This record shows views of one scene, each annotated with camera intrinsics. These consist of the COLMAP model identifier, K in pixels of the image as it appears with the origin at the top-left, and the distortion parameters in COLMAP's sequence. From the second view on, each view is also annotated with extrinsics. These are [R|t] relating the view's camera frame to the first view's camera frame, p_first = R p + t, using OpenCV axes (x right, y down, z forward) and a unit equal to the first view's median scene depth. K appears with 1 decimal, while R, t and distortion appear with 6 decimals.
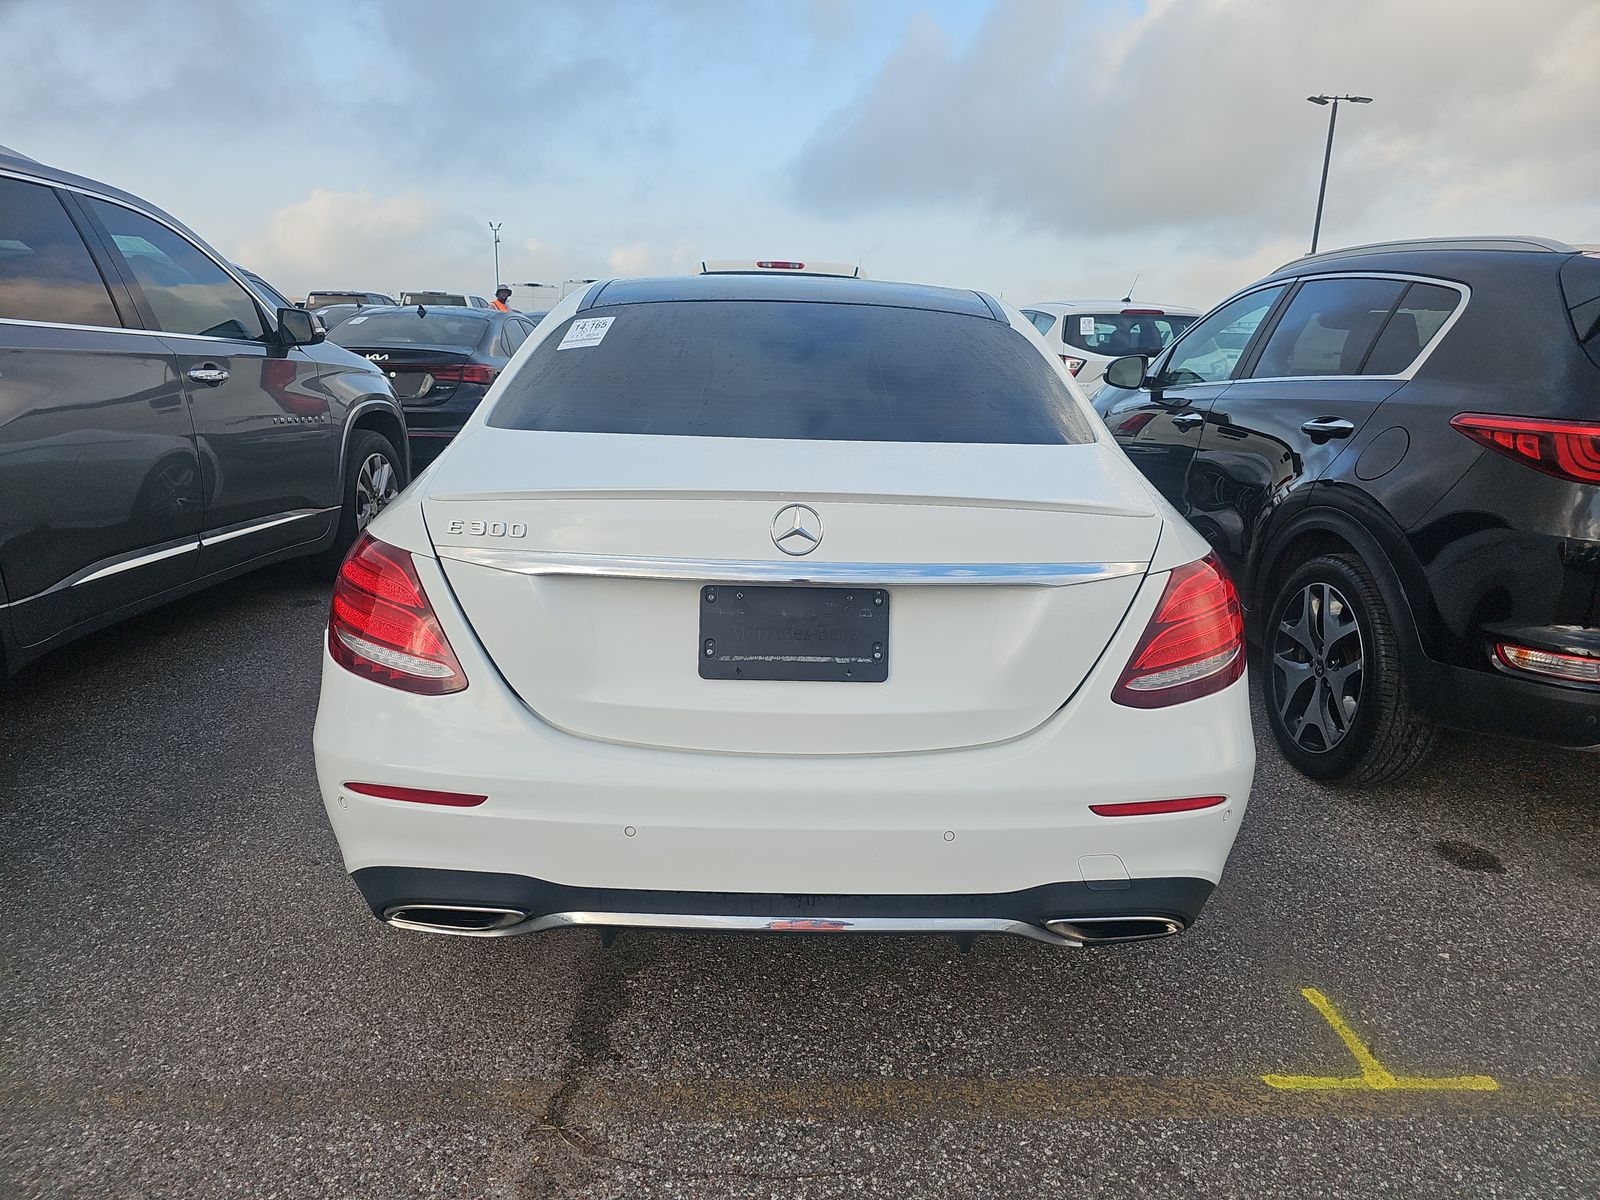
lens RADIAL K [[1057.8, 0, 809.8], [0, 1057.8, 616.5], [0, 0, 1]] dist [0.003315, -0.001634]
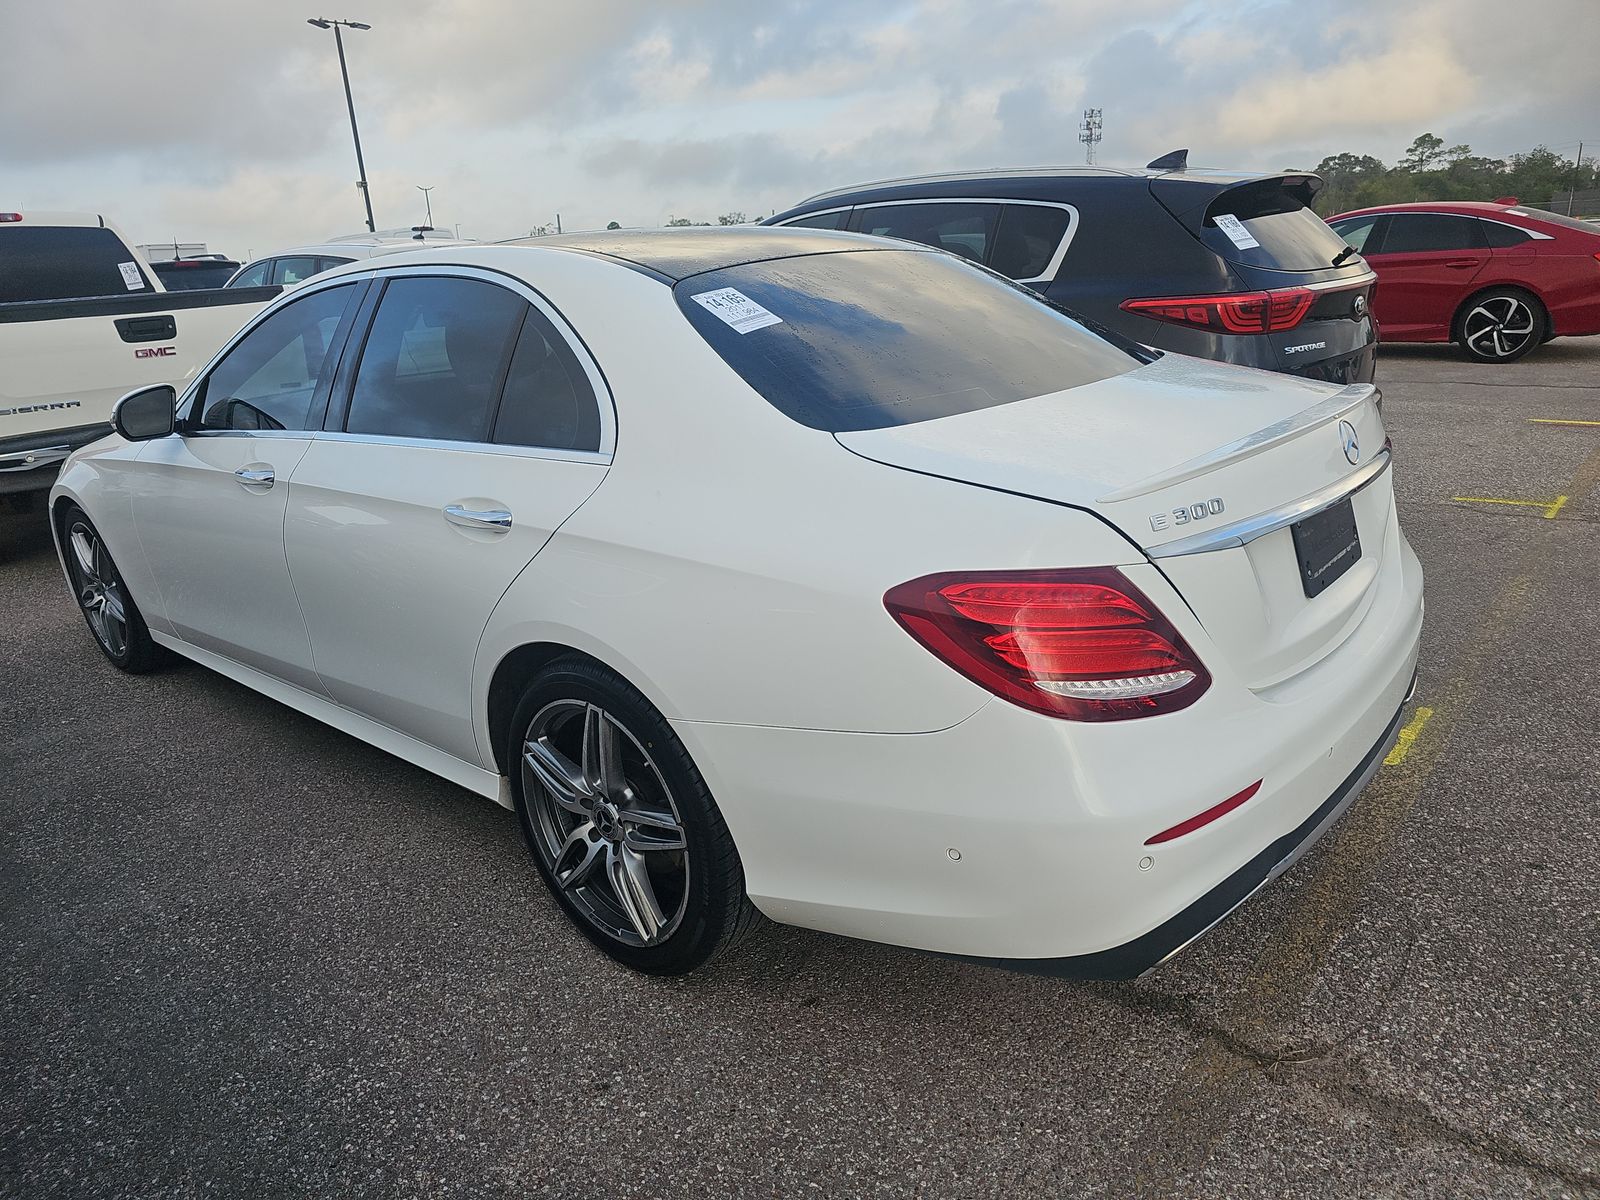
lens RADIAL K [[1083.1, 0, 797.5], [0, 1083.1, 573.9], [0, 0, 1]] dist [-0.000373, -0.003404]
pose [[0.676226, -0.276232, 0.682945, -0.966190], [0.263273, 0.956435, 0.126168, -0.190661], [-0.688045, 0.094483, 0.719491, 0.440251]]
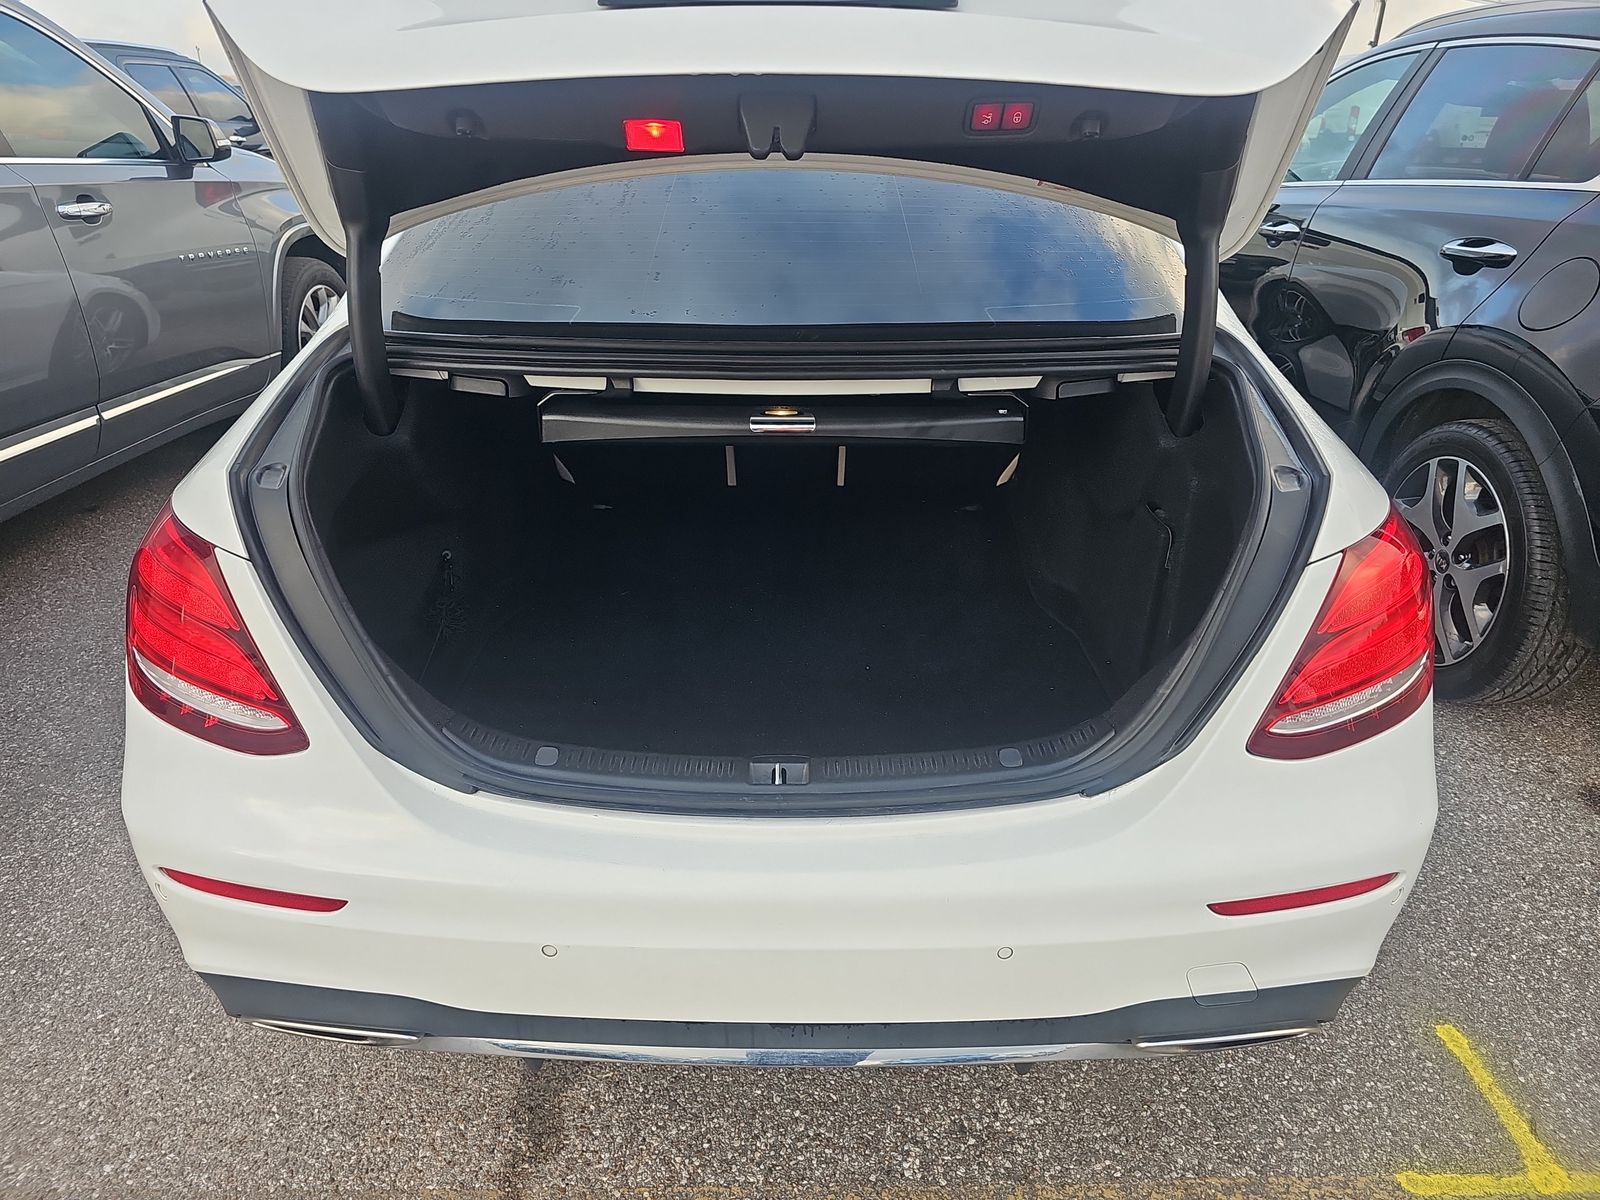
lens RADIAL K [[1052.9, 0, 796.2], [0, 1052.9, 597.1], [0, 0, 1]] dist [0.003681, -0.009538]
pose [[0.999410, -0.009816, -0.032917, 0.015391], [0.015484, 0.984157, 0.176622, -0.117844], [0.030662, -0.177027, 0.983728, 0.281836]]
